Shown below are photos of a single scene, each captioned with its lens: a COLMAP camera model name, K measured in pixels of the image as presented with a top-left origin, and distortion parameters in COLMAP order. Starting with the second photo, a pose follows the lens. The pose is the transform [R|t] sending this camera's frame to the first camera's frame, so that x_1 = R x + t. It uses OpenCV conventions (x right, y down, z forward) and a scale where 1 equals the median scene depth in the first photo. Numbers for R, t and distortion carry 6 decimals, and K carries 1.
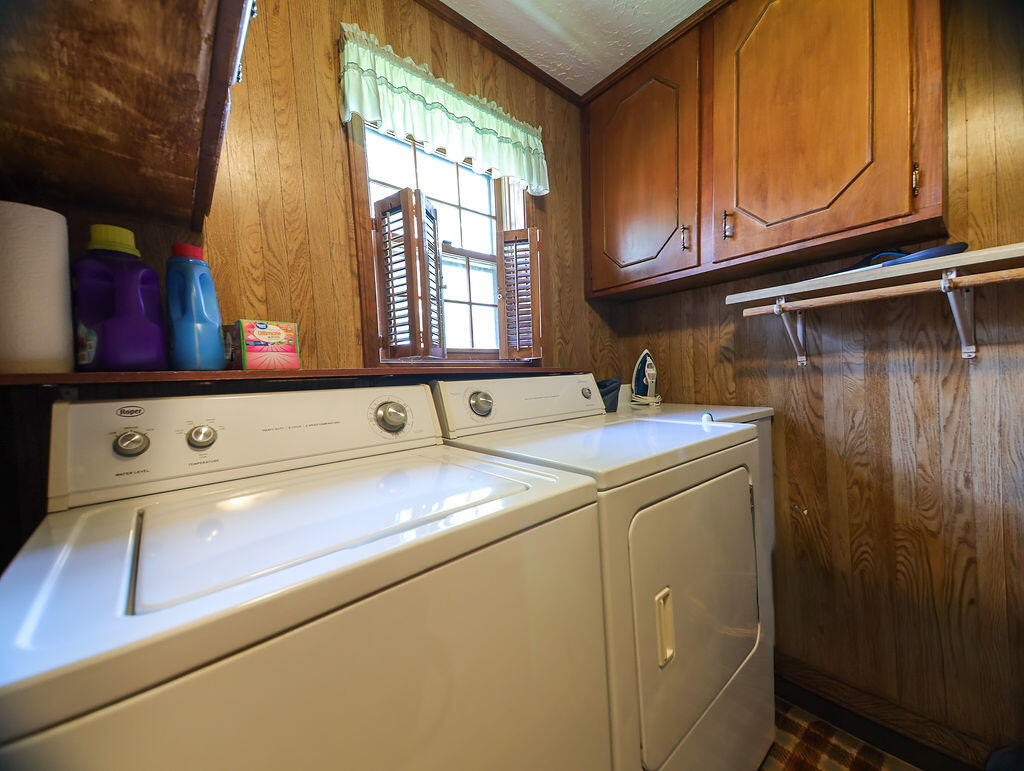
lens RADIAL K [[382.5, 0, 507.9], [0, 382.5, 386.0], [0, 0, 1]] dist [0.088911, -0.000053]
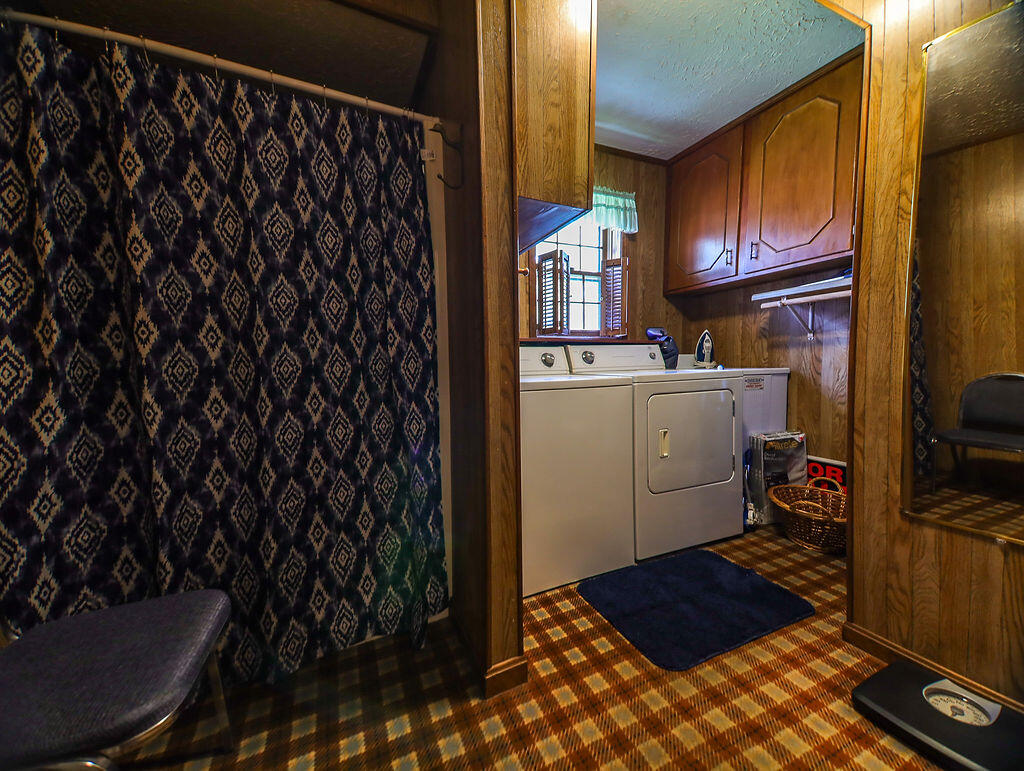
lens RADIAL K [[382.5, 0, 507.9], [0, 382.5, 386.0], [0, 0, 1]] dist [0.088911, -0.000053]
pose [[0.963596, 0.039781, -0.264385, 0.044910], [-0.029013, 0.998588, 0.044510, 0.089060], [0.265782, -0.035219, 0.963390, -0.770831]]
